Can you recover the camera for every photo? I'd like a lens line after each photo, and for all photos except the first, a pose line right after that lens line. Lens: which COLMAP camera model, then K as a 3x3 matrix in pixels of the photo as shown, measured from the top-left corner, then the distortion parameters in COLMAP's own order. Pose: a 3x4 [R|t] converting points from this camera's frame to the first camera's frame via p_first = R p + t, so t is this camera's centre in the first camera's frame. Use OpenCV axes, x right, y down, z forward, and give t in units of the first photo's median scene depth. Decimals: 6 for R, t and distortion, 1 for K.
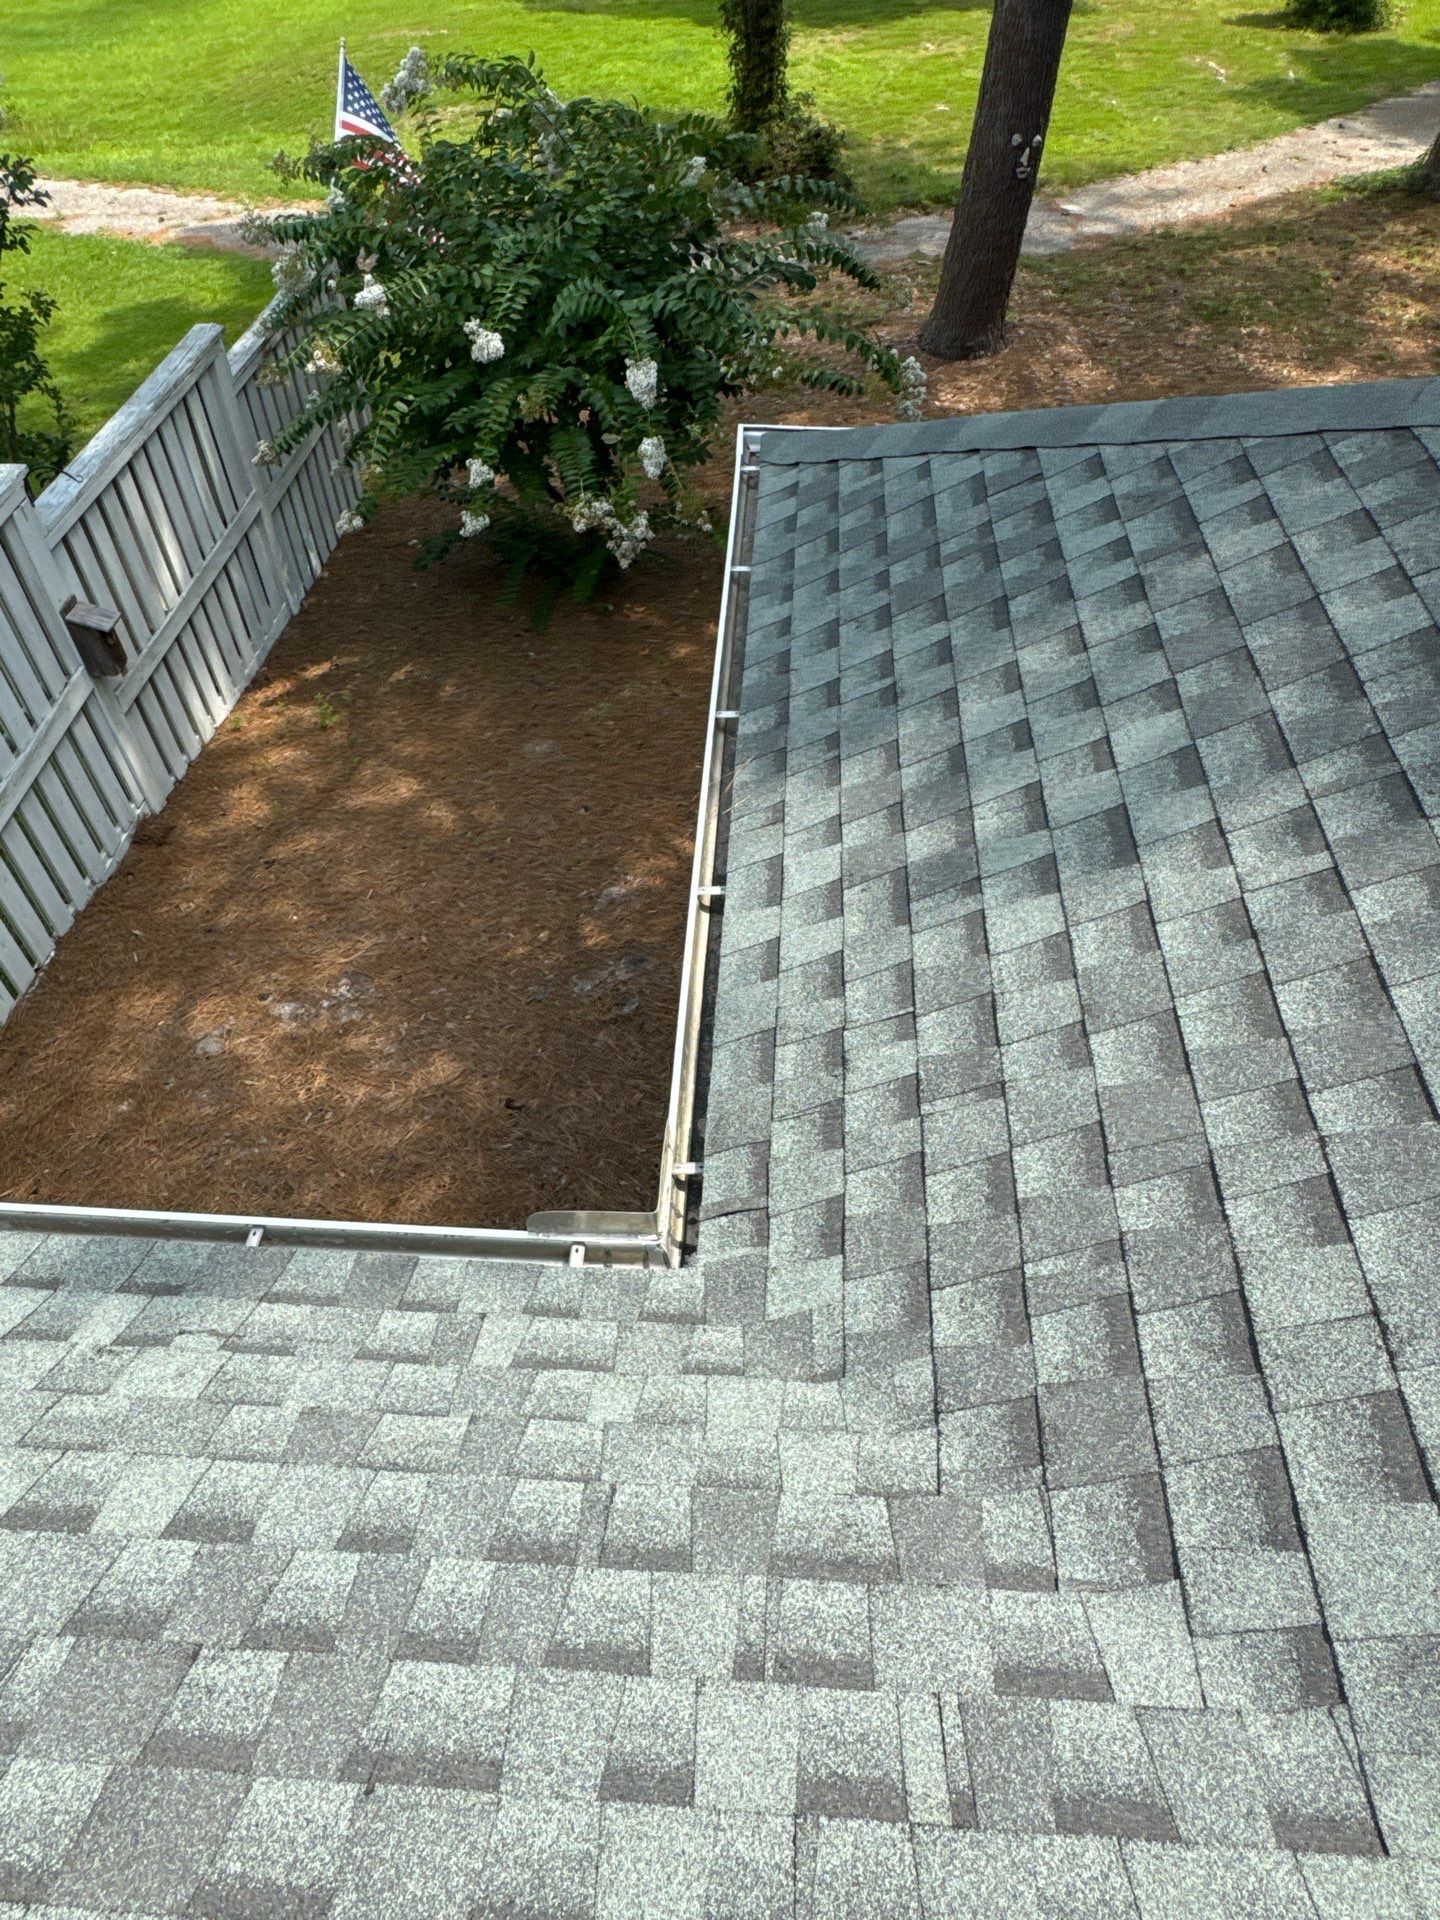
lens RADIAL K [[1225.0, 0, 729.2], [0, 1225.0, 963.4], [0, 0, 1]] dist [-0.004505, 0.002885]
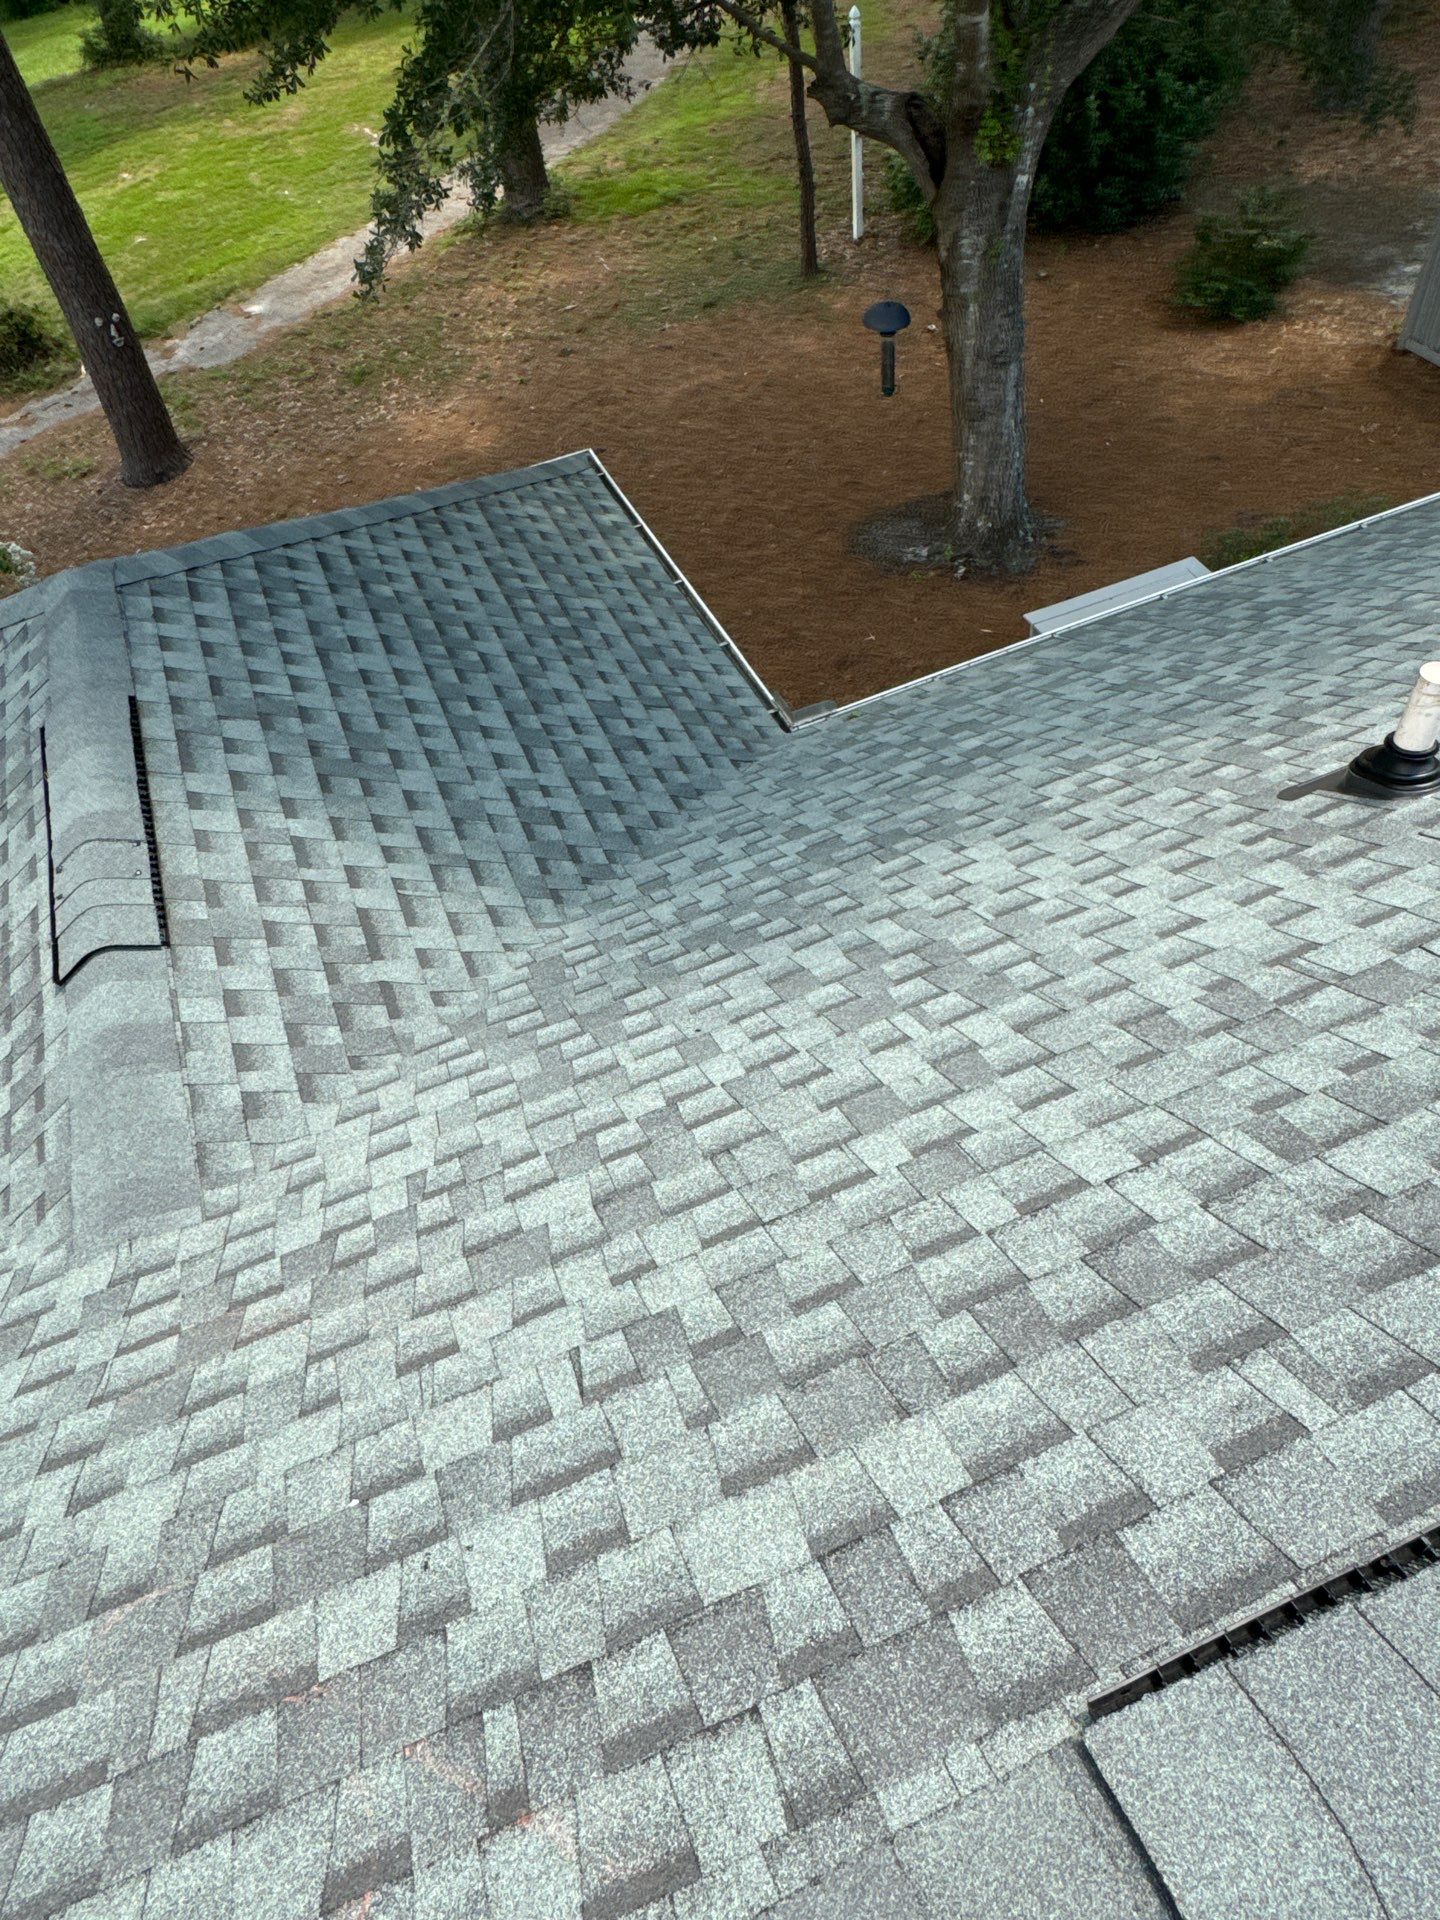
lens RADIAL K [[1225.0, 0, 723.9], [0, 1225.0, 964.2], [0, 0, 1]] dist [-0.004505, 0.002885]
pose [[0.898749, -0.393589, 0.193230, 0.351625], [0.391405, 0.918804, 0.051009, 0.145260], [-0.197617, 0.029787, 0.979827, -0.398691]]
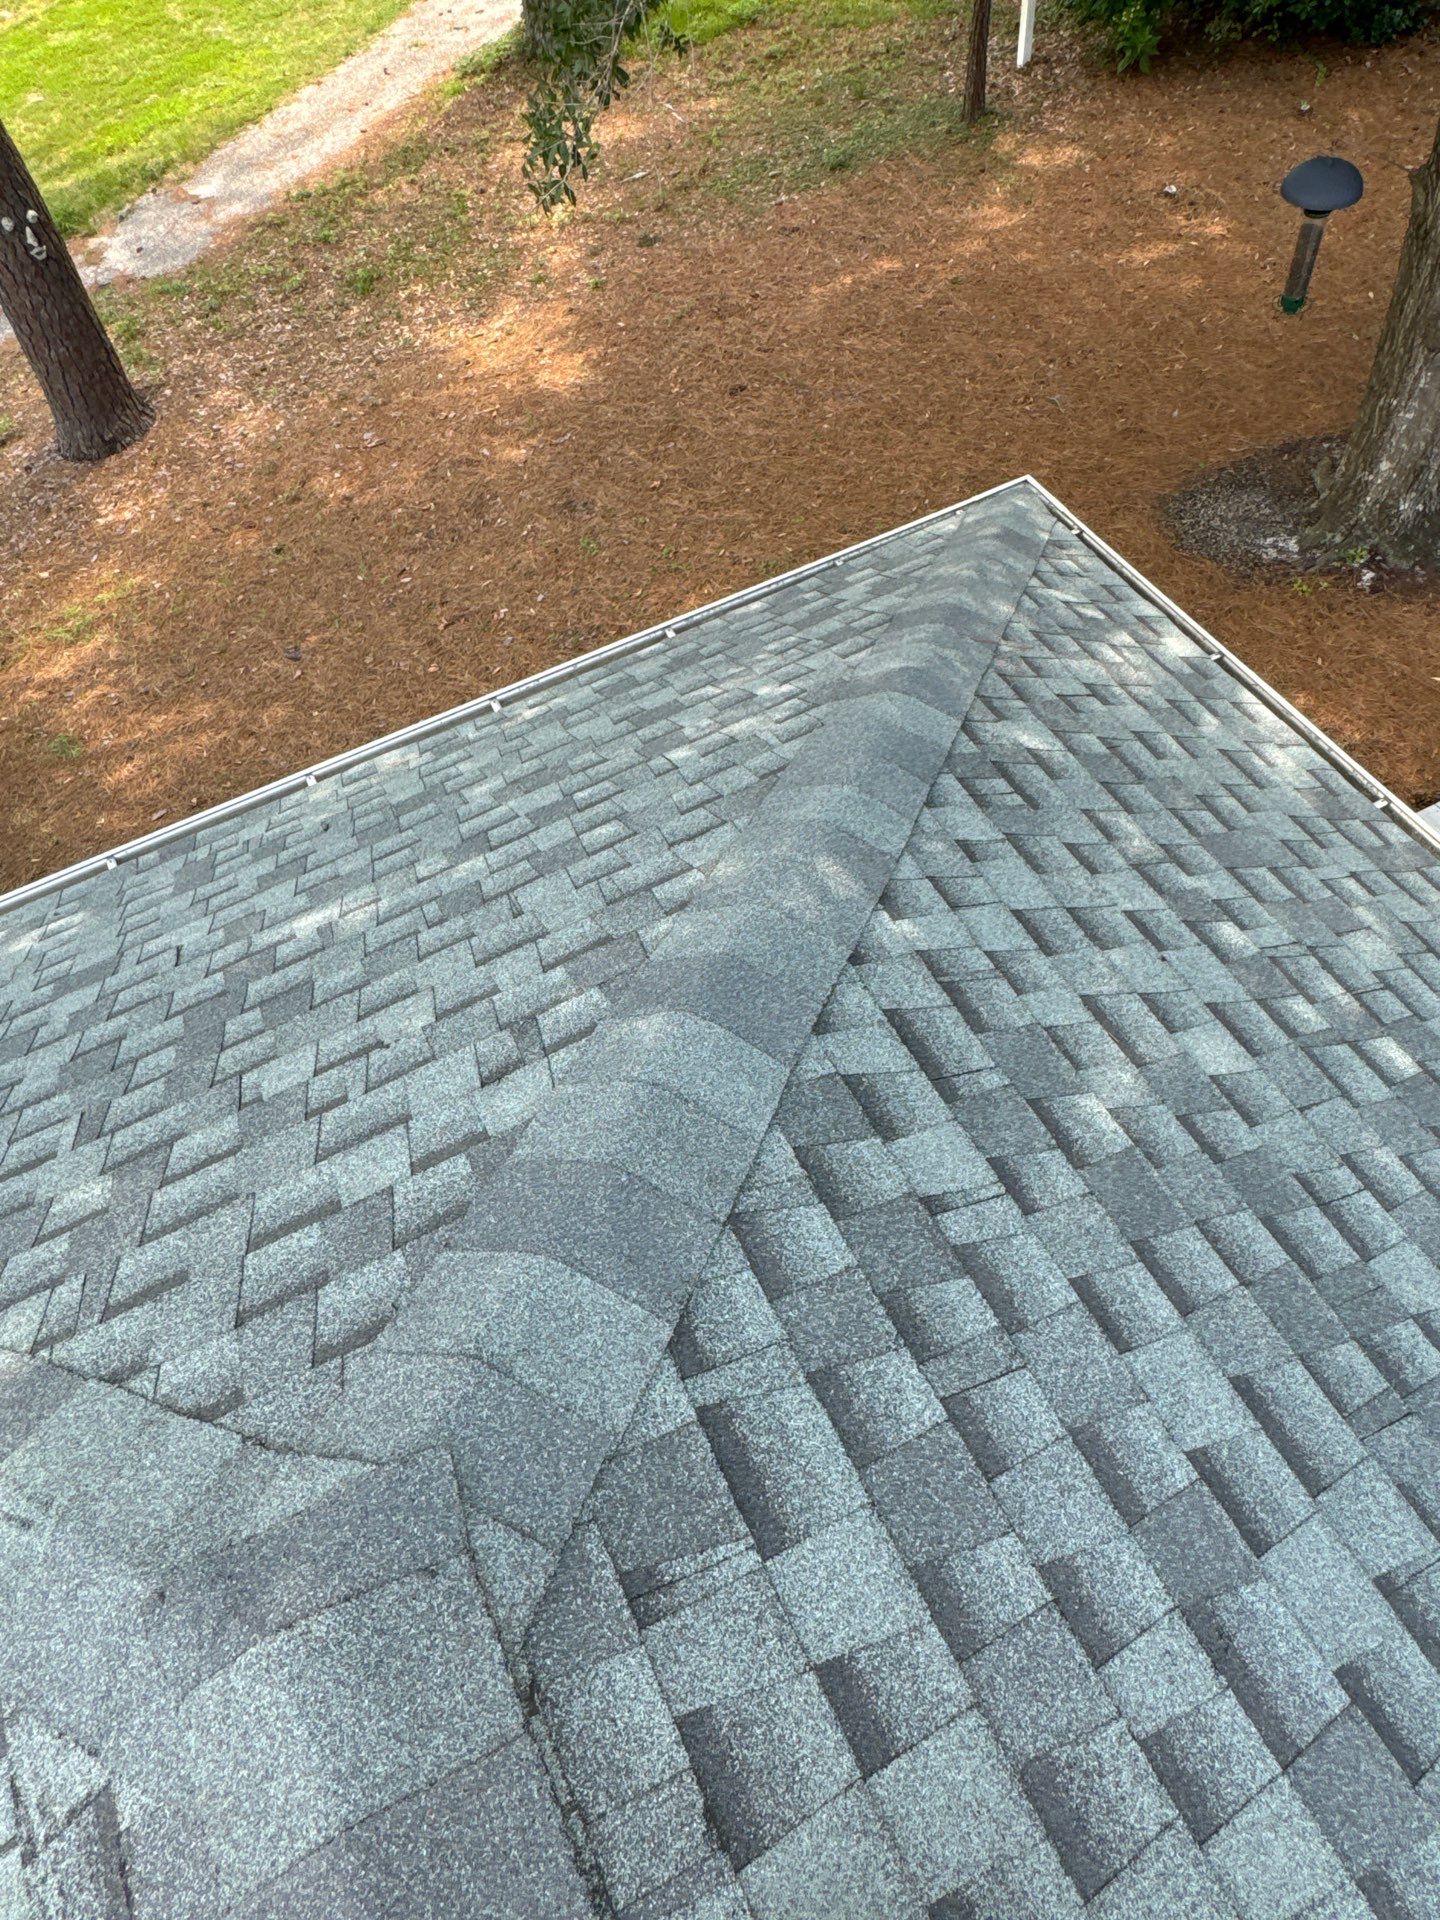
lens RADIAL K [[1225.0, 0, 722.7], [0, 1225.0, 963.4], [0, 0, 1]] dist [-0.004505, 0.002885]
pose [[0.869865, -0.457005, 0.185692, 0.311935], [0.435594, 0.888284, 0.145631, -0.130216], [-0.231501, -0.045793, 0.971756, 0.021950]]
